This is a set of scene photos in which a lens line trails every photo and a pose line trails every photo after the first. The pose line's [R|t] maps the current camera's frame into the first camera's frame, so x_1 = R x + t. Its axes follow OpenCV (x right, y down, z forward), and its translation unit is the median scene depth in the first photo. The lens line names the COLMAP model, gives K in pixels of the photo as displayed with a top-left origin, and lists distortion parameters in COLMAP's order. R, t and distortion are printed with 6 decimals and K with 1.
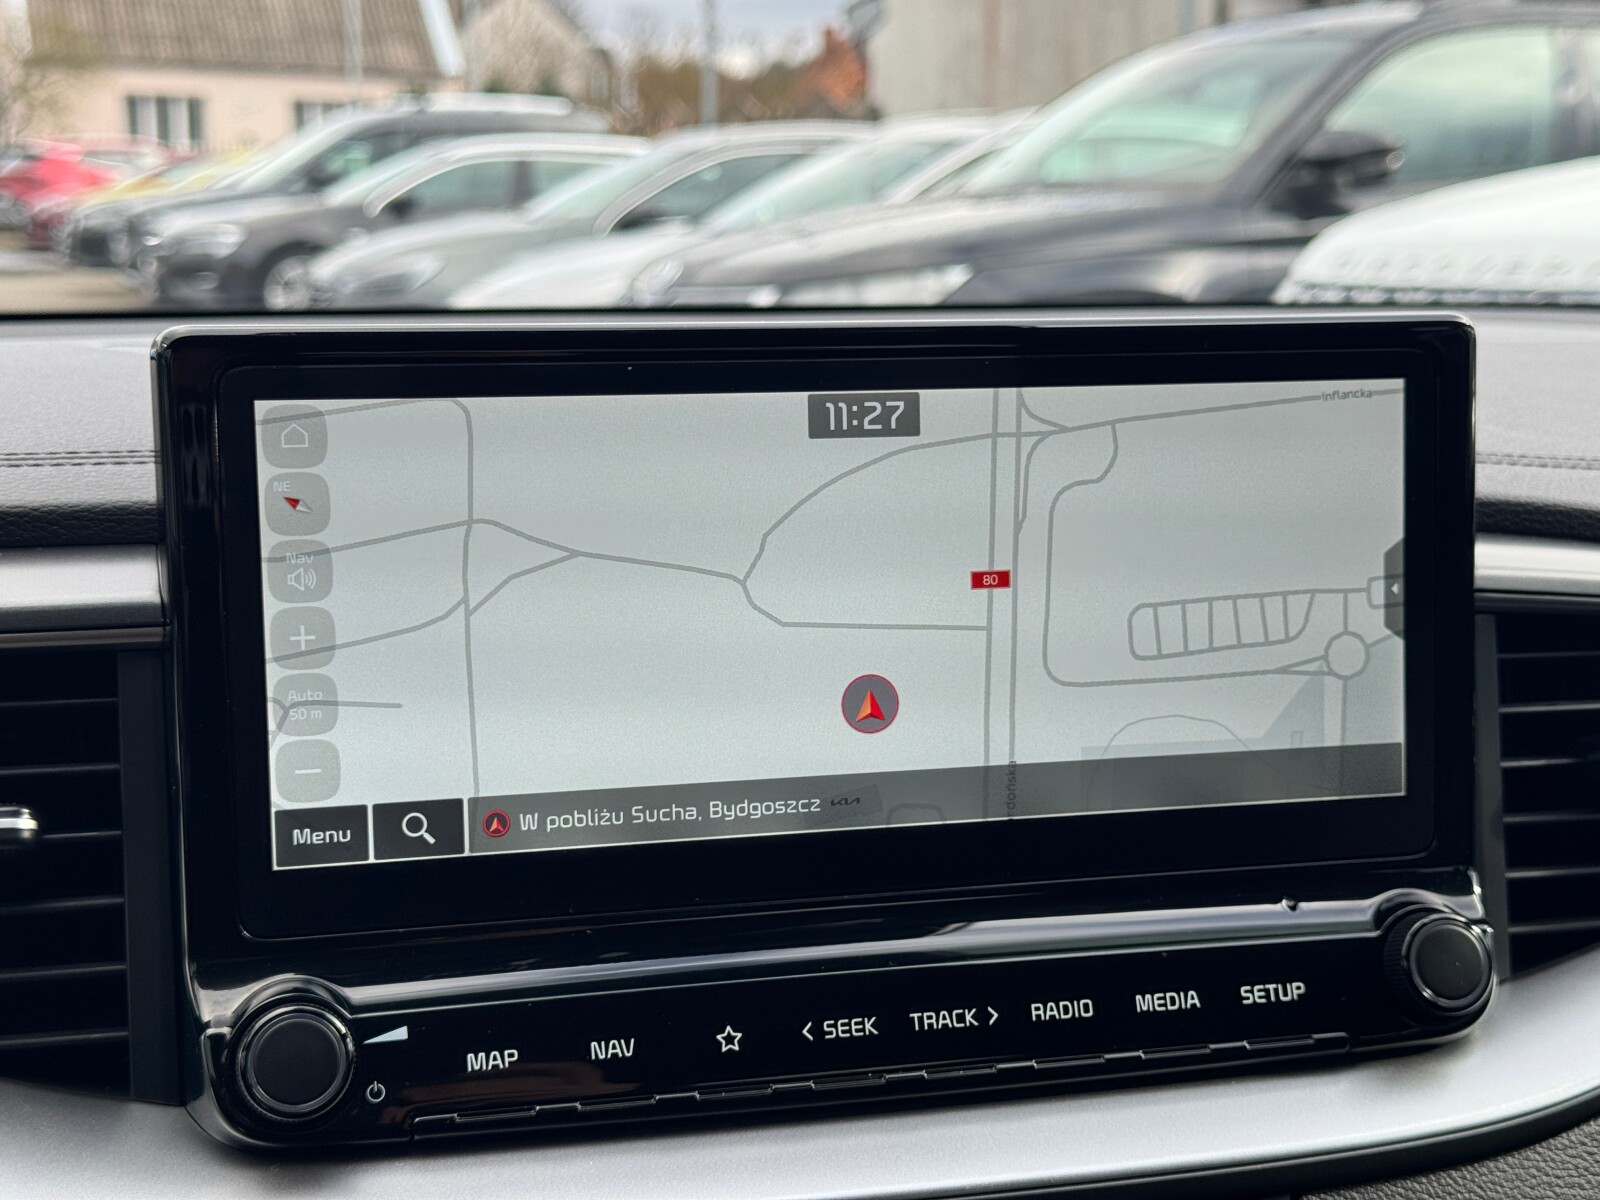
lens RADIAL K [[2303.3, 0, 800.0], [0, 2303.3, 600.0], [0, 0, 1]] dist [0.134972, -0.212459]
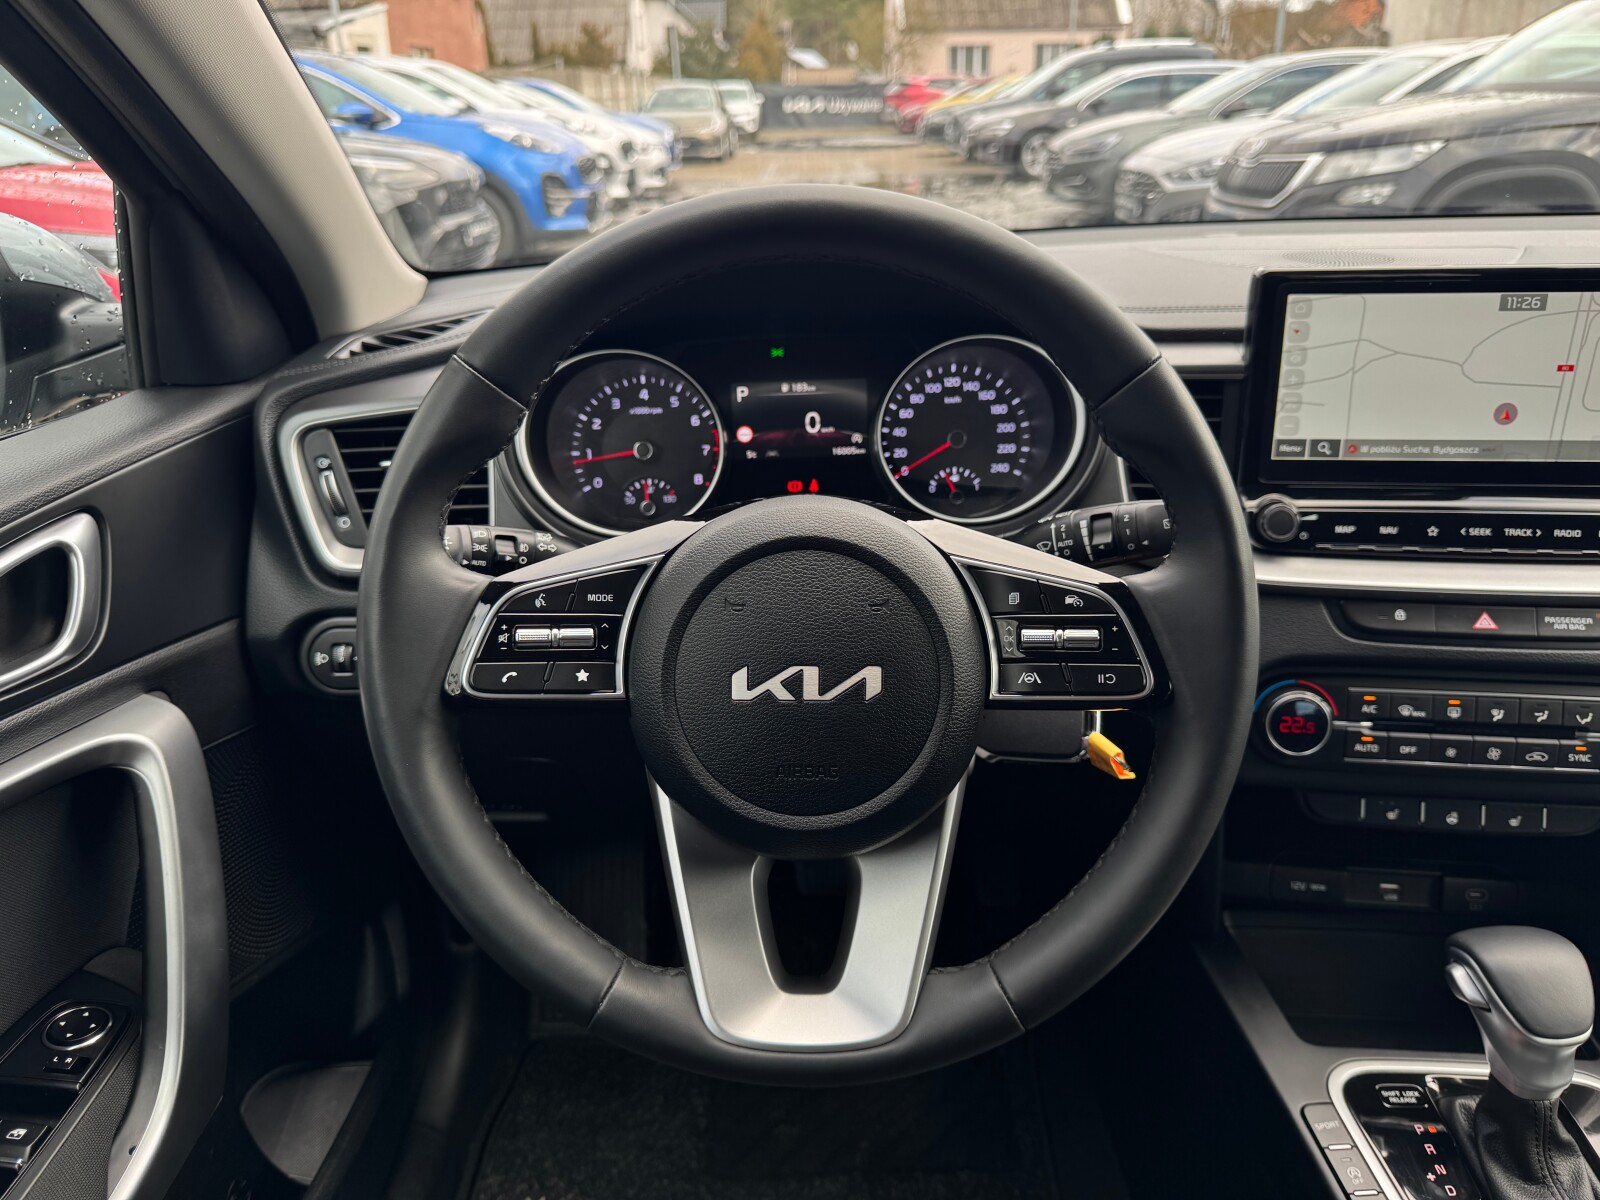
lens RADIAL K [[1144.5, 0, 802.6], [0, 1144.5, 607.9], [0, 0, 1]] dist [0.049862, -0.083740]
pose [[0.924323, 0.121392, -0.361789, -0.210544], [-0.029859, 0.968155, 0.248563, -0.043705], [0.380442, -0.218950, 0.898513, -0.546850]]
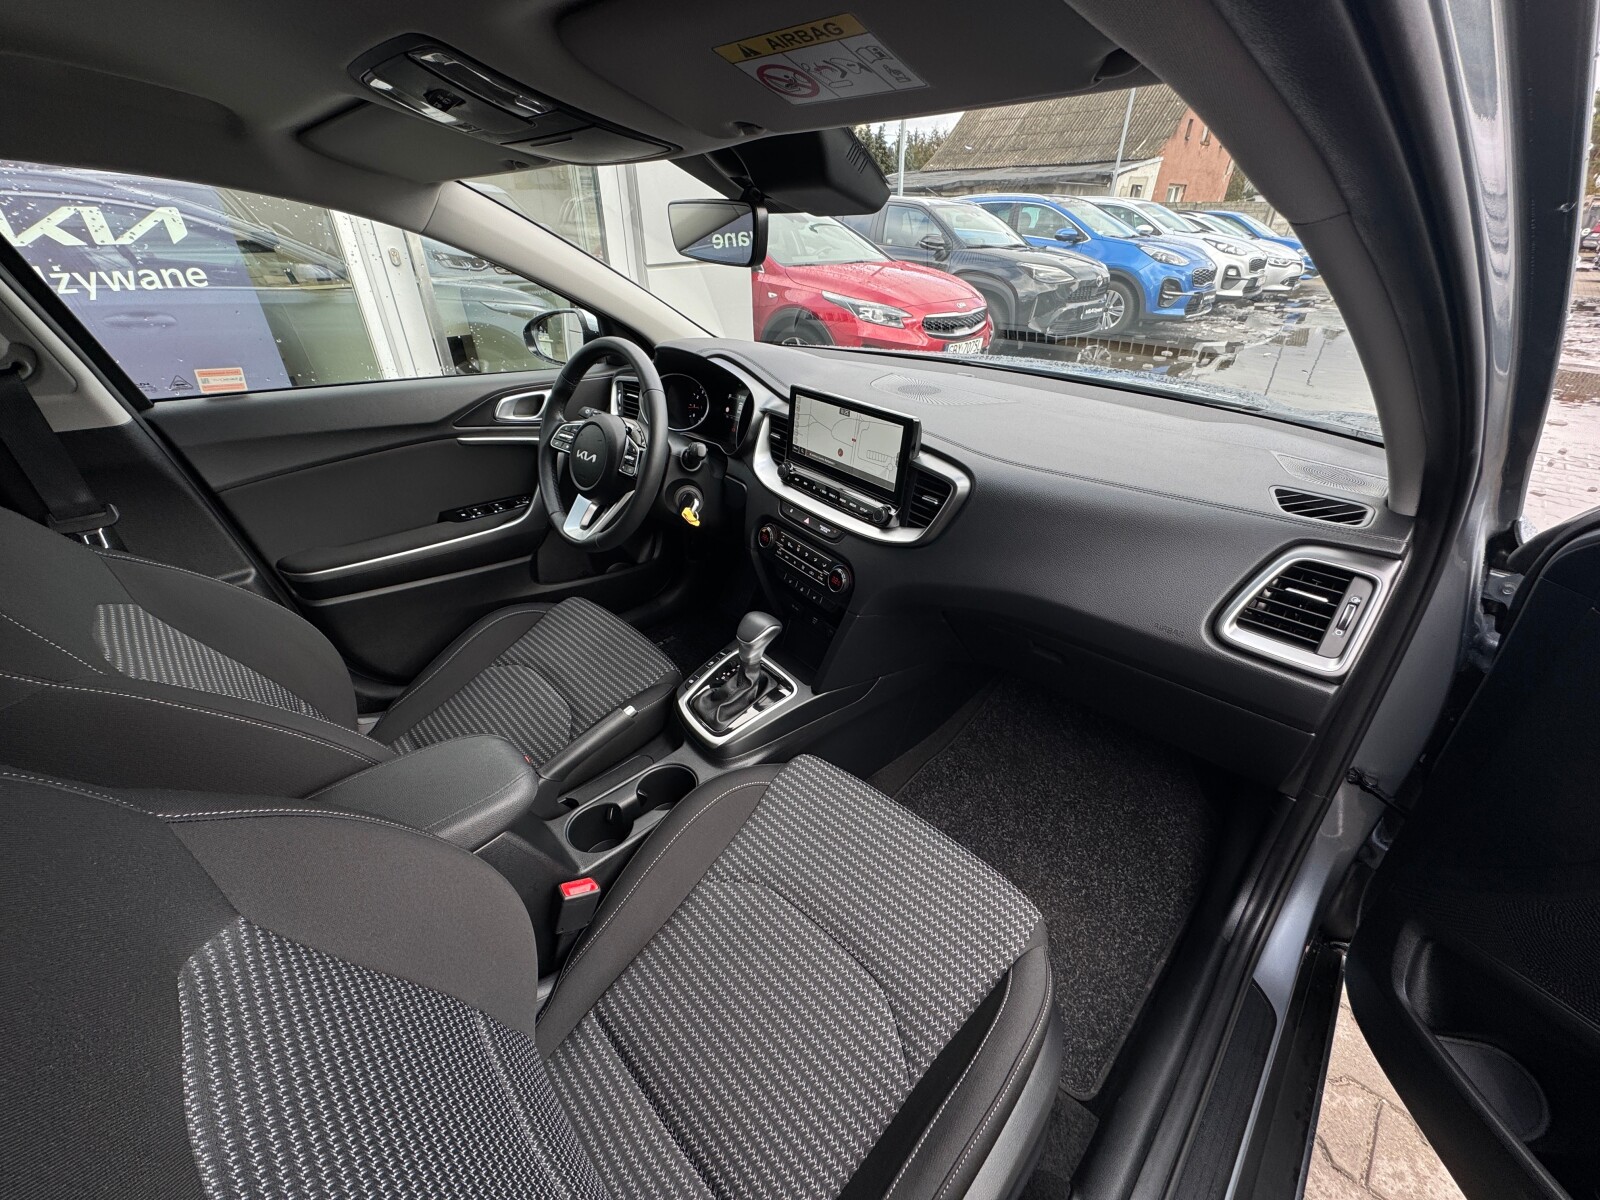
lens RADIAL K [[632.0, 0, 800.0], [0, 632.0, 600.0], [0, 0, 1]] dist [-0.002221, -0.000314]
pose [[0.384206, 0.463685, -0.798362, 1.791122], [-0.153798, 0.884794, 0.439870, -0.401196], [0.910347, -0.046214, 0.411257, 0.035331]]
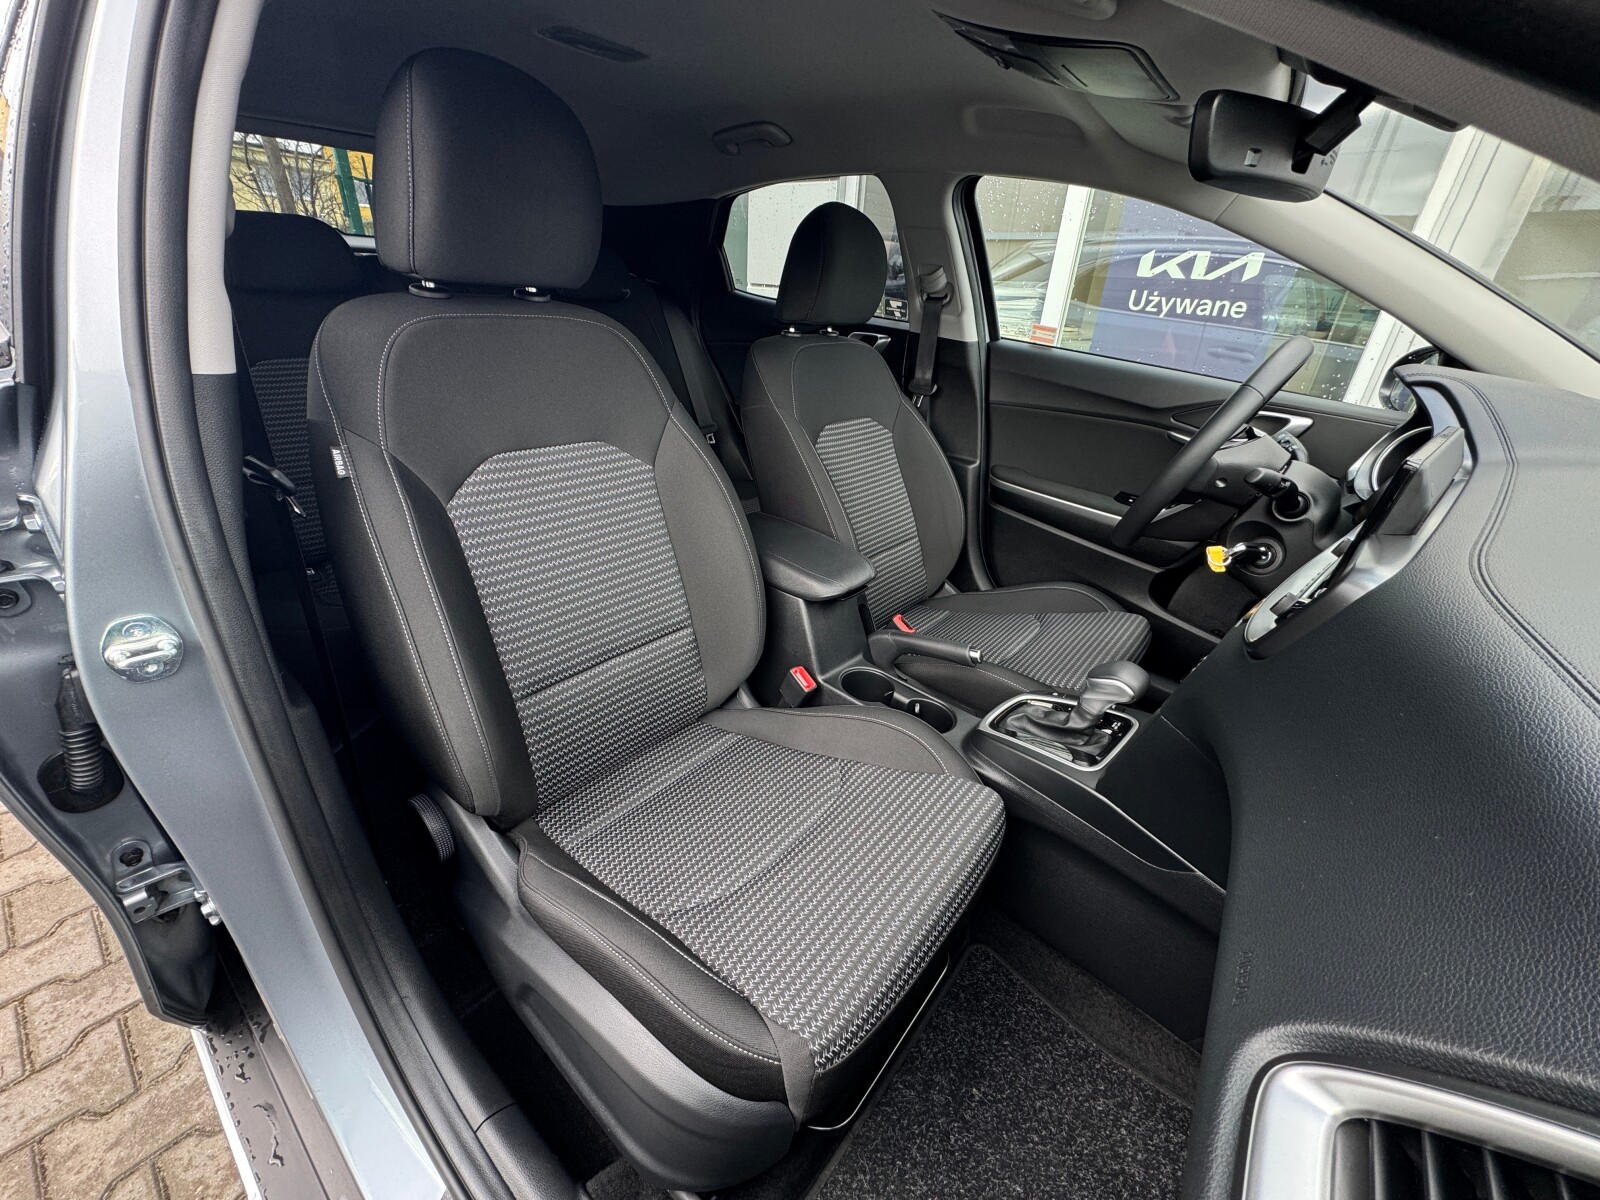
lens RADIAL K [[632.0, 0, 800.0], [0, 632.0, 600.0], [0, 0, 1]] dist [-0.002221, -0.000314]
pose [[-0.882830, 0.156934, -0.442699, 1.527717], [-0.146334, 0.803721, 0.576732, -0.362457], [0.446315, 0.573938, -0.686584, 1.392435]]
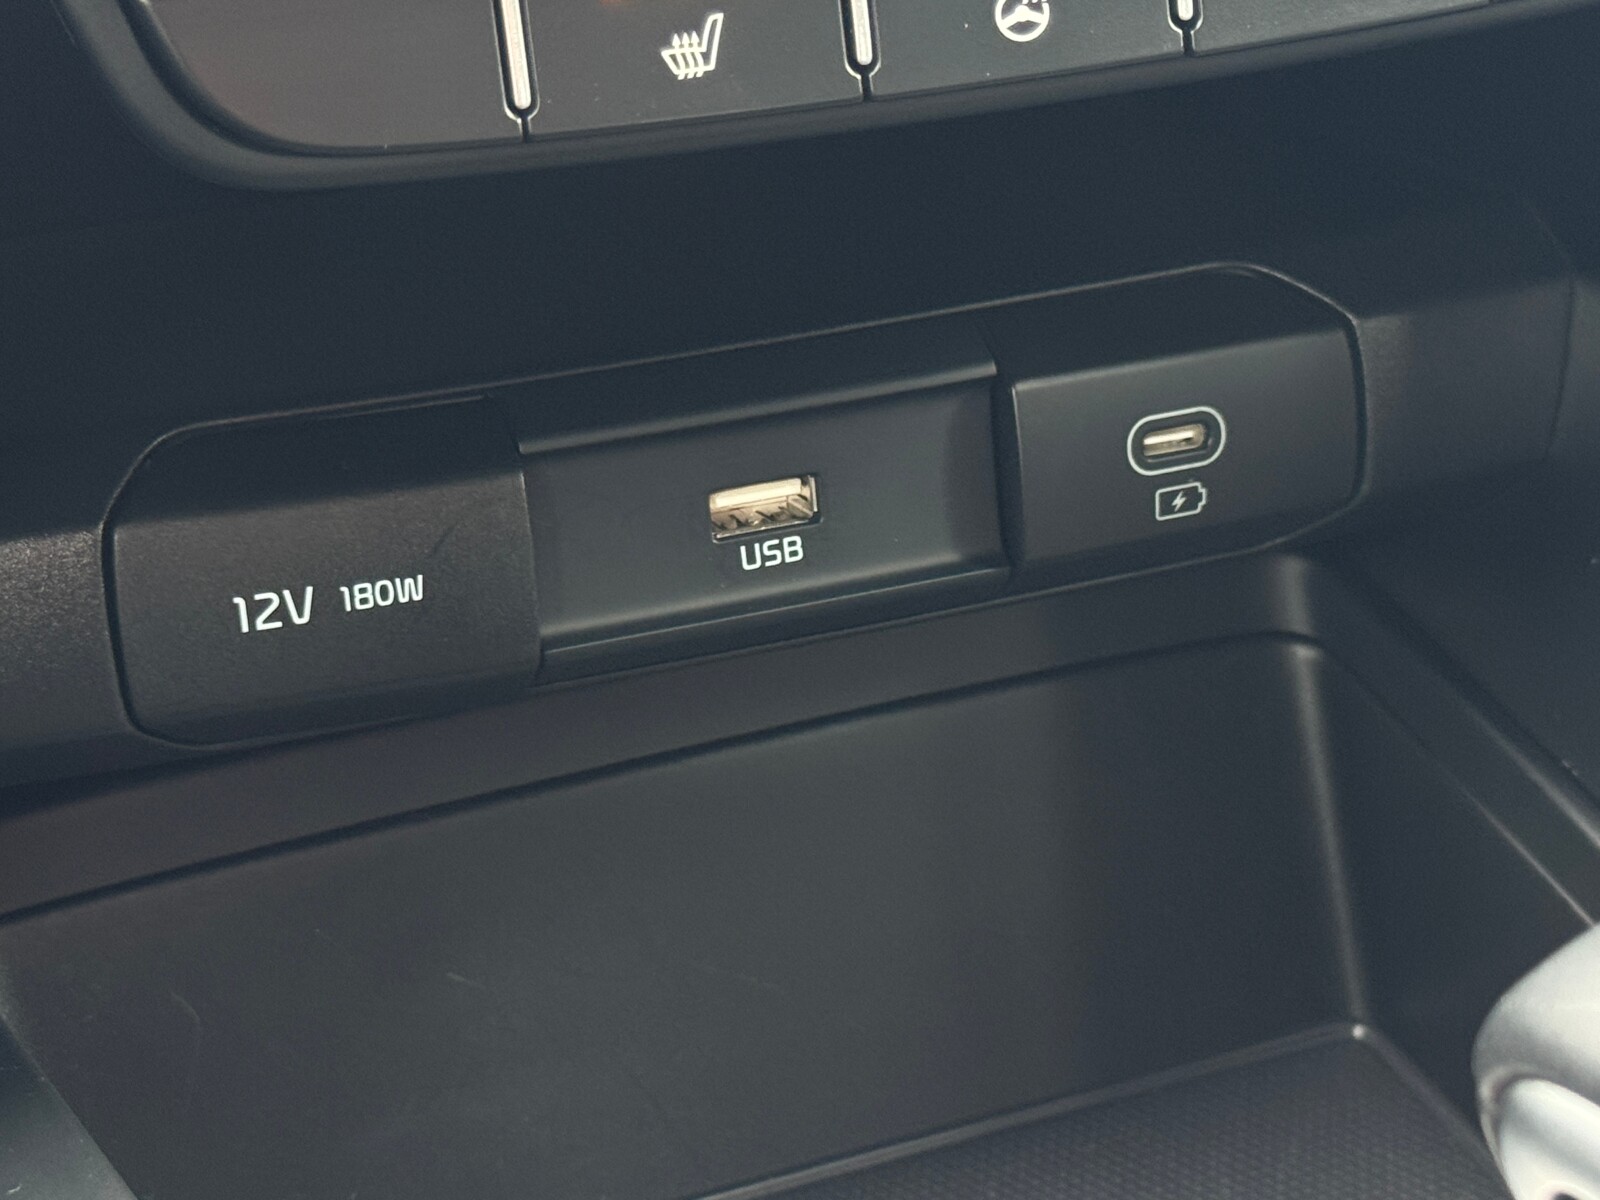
lens RADIAL K [[3693.8, 0, 800.0], [0, 3693.8, 600.0], [0, 0, 1]] dist [0.148184, -0.052305]
pose [[0.992722, -0.041230, 0.113150, -0.089203], [-0.012076, 0.900751, 0.434168, 0.311799], [-0.119821, -0.432374, 0.893698, 0.246267]]
